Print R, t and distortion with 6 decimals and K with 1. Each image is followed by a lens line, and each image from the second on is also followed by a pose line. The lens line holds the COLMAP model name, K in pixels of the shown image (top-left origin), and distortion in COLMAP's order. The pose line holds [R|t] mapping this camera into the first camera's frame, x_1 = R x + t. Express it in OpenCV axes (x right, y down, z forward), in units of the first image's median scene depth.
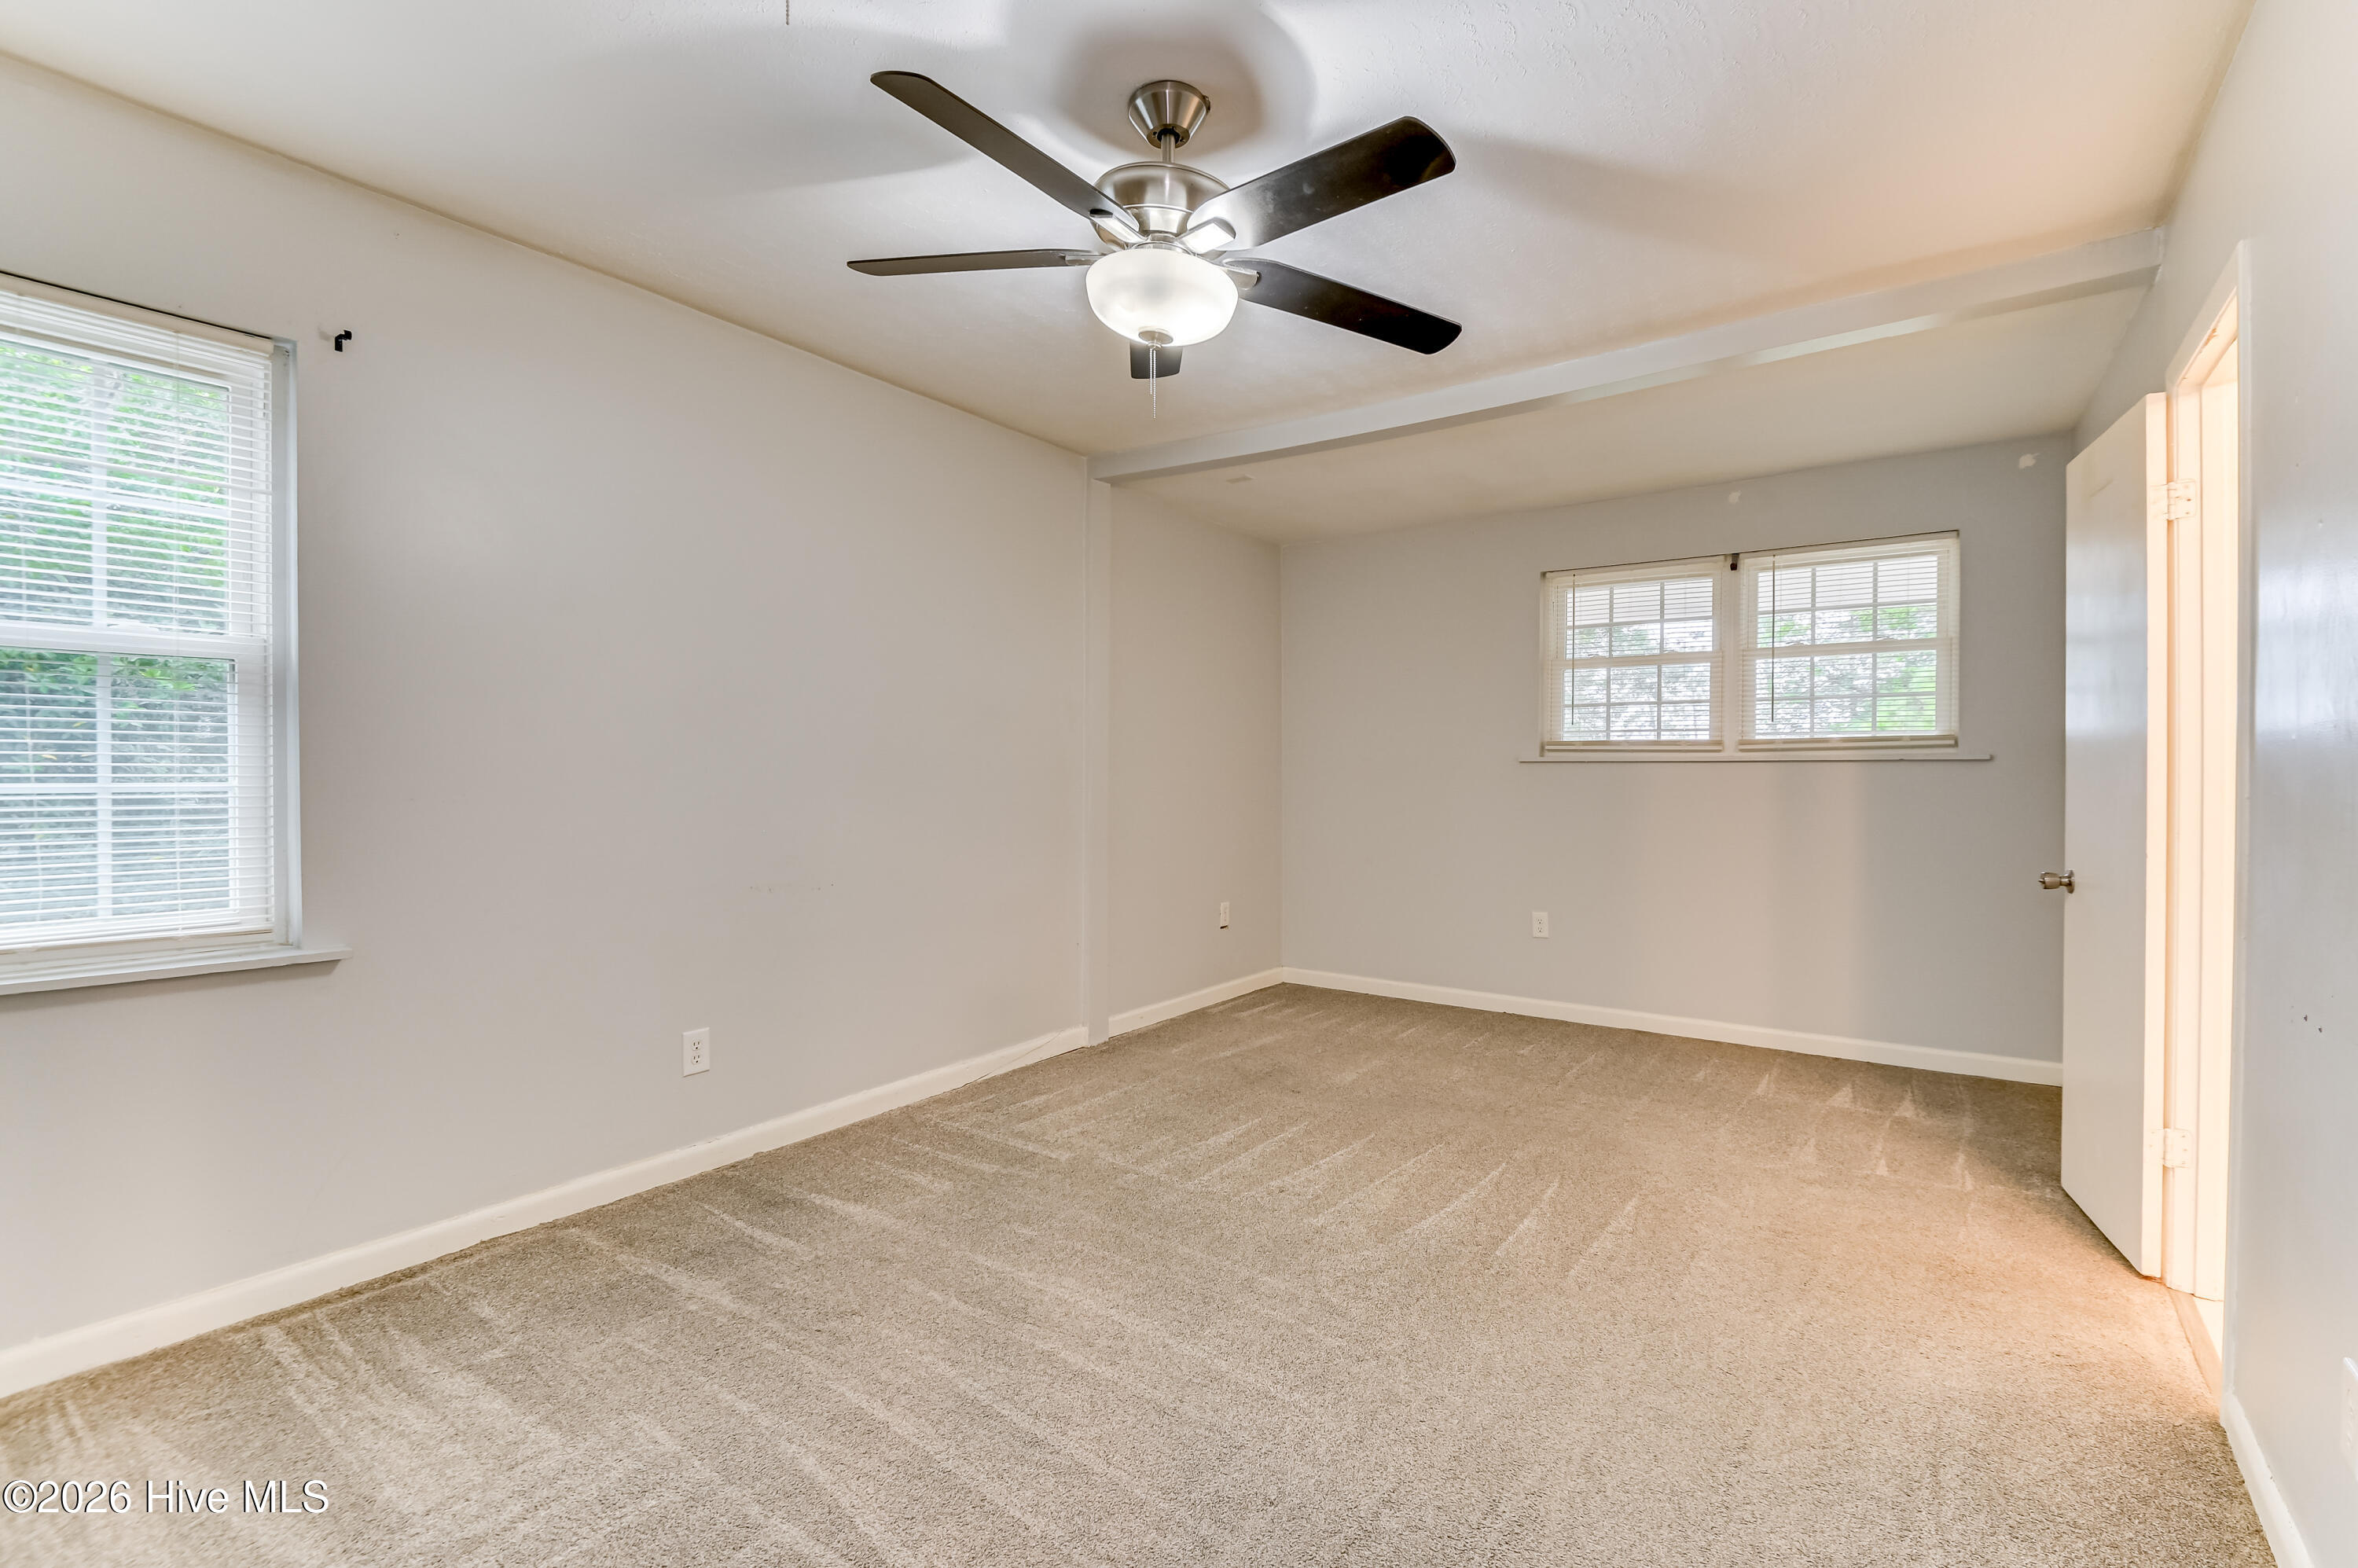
lens RADIAL K [[1066.9, 0, 1149.4], [0, 1066.9, 799.0], [0, 0, 1]] dist [0.000846, -0.000058]
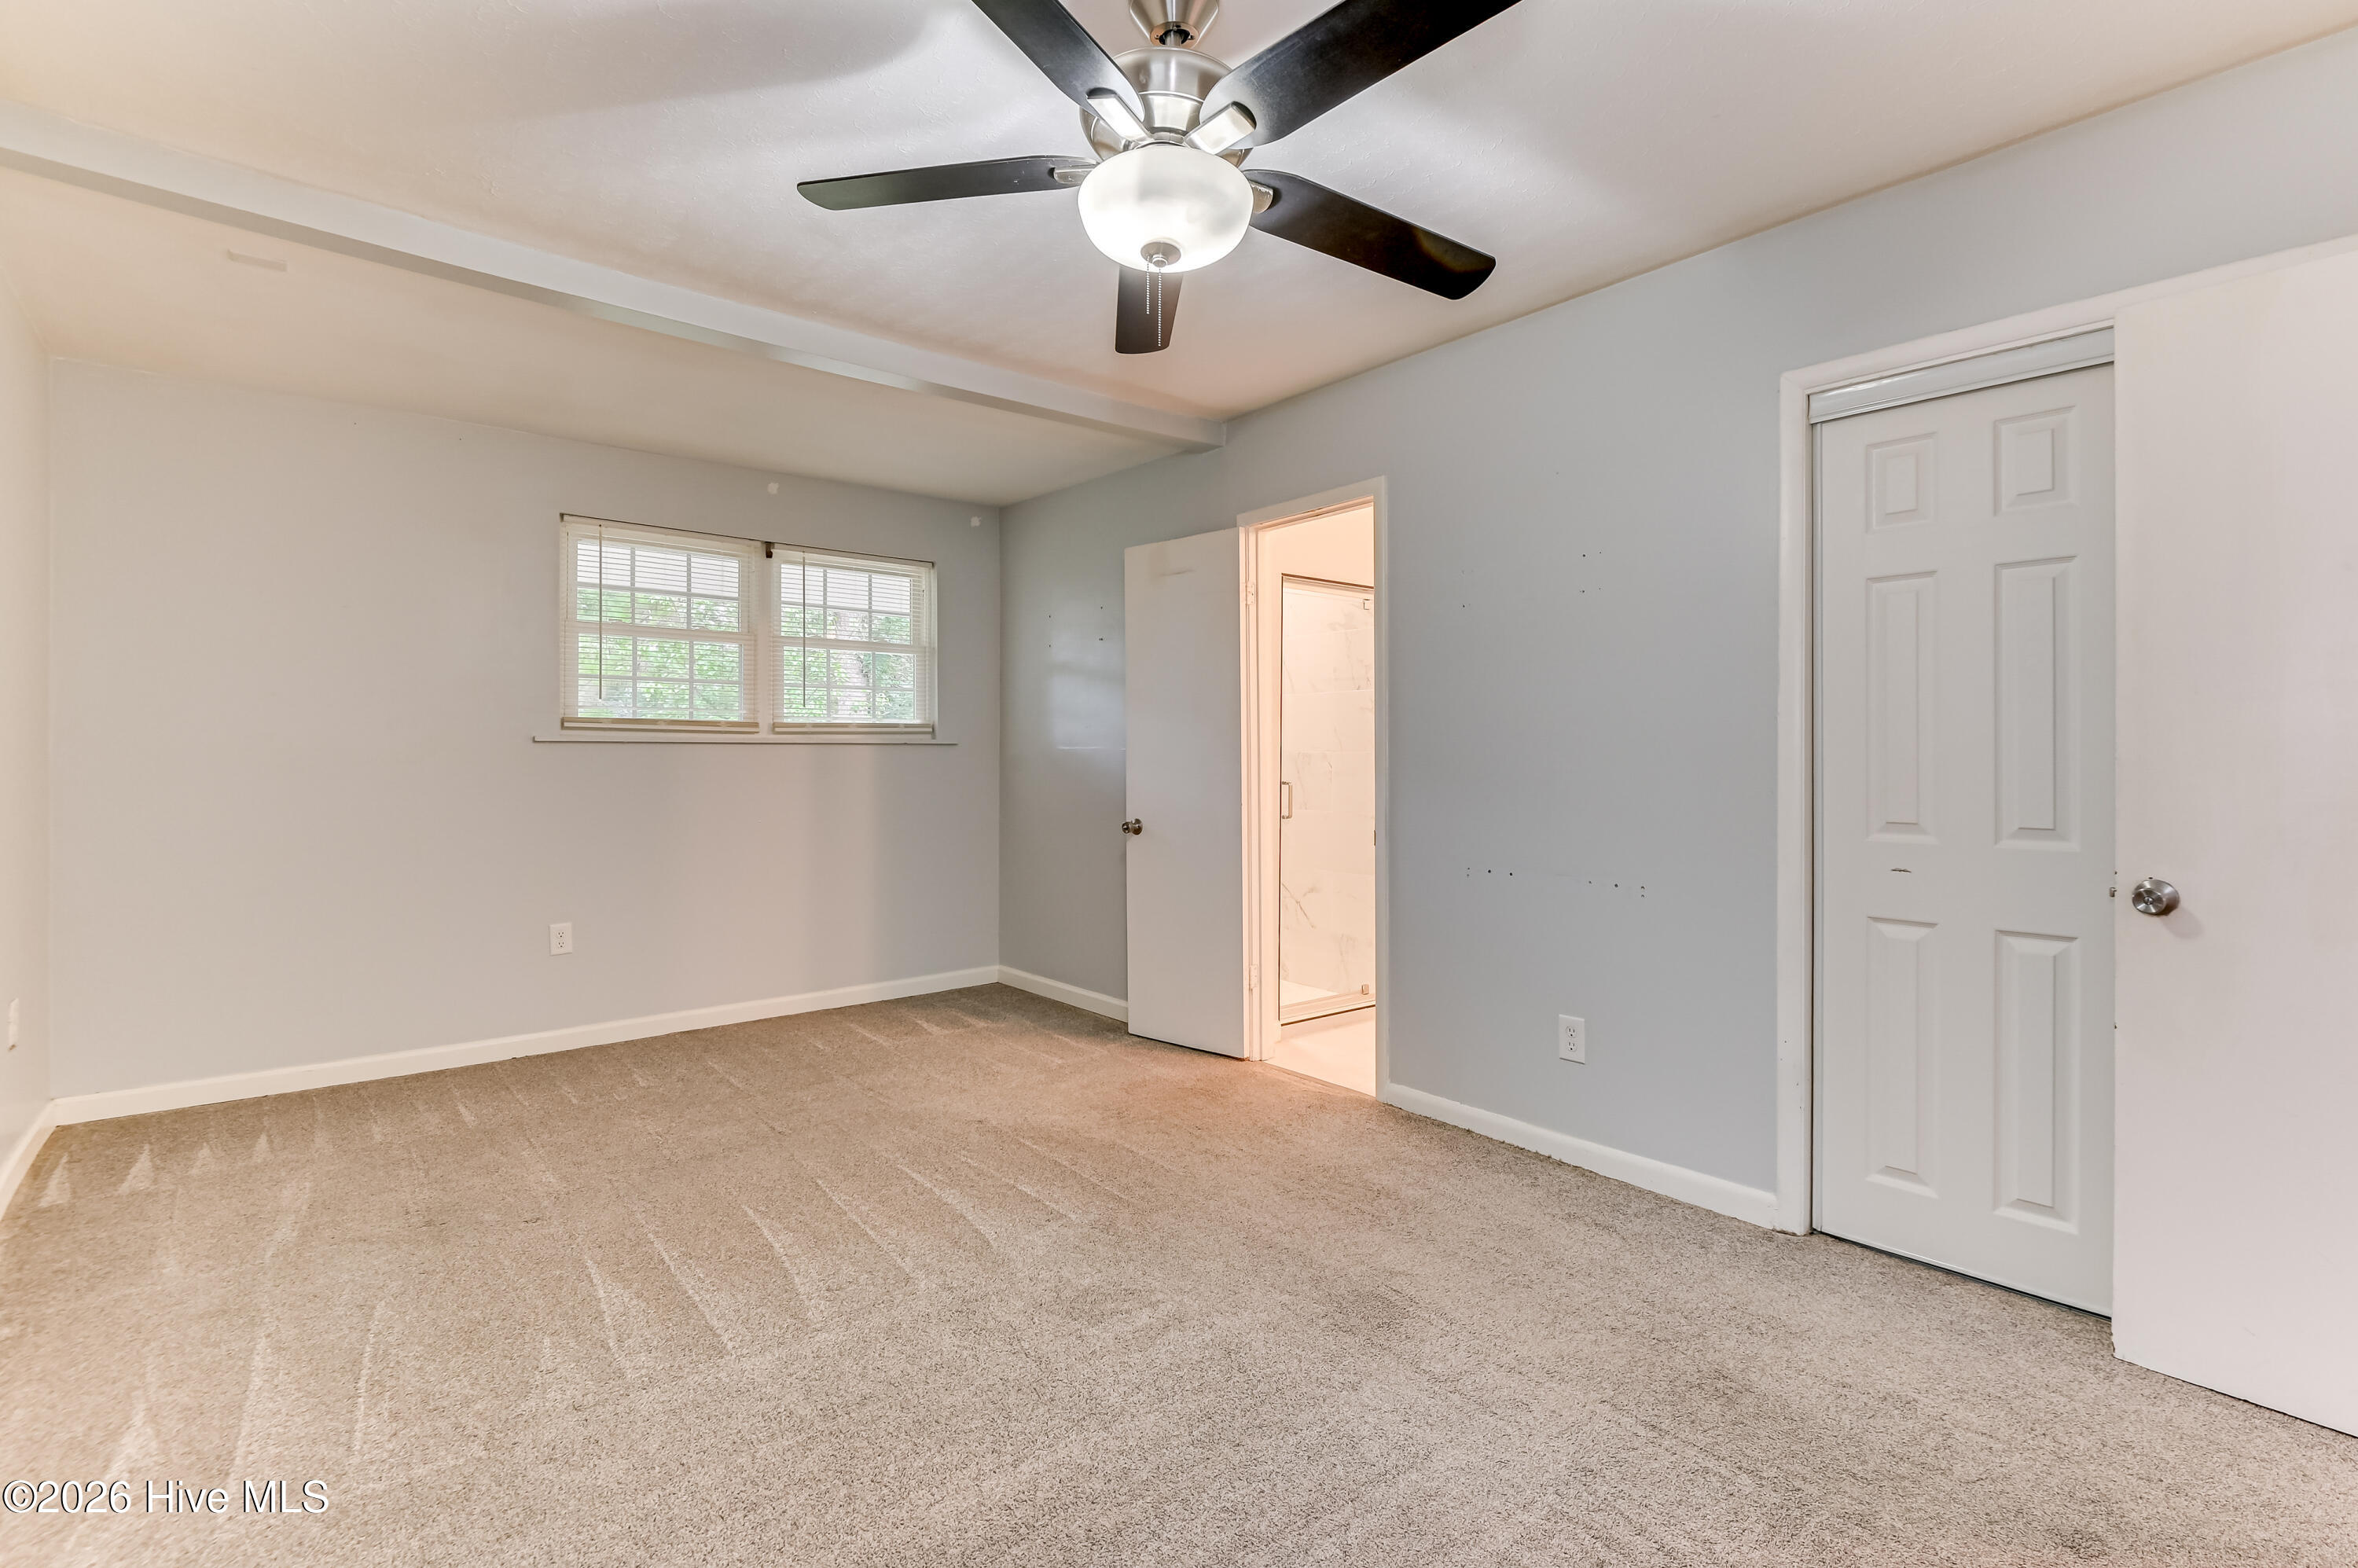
lens RADIAL K [[1090.0, 0, 1201.4], [0, 1090.0, 773.3], [0, 0, 1]] dist [0.036070, -0.030016]
pose [[0.226553, -0.019819, 0.973797, -0.414992], [0.023790, 0.999607, 0.014809, -0.013040], [-0.973708, 0.019812, 0.226935, 0.380014]]
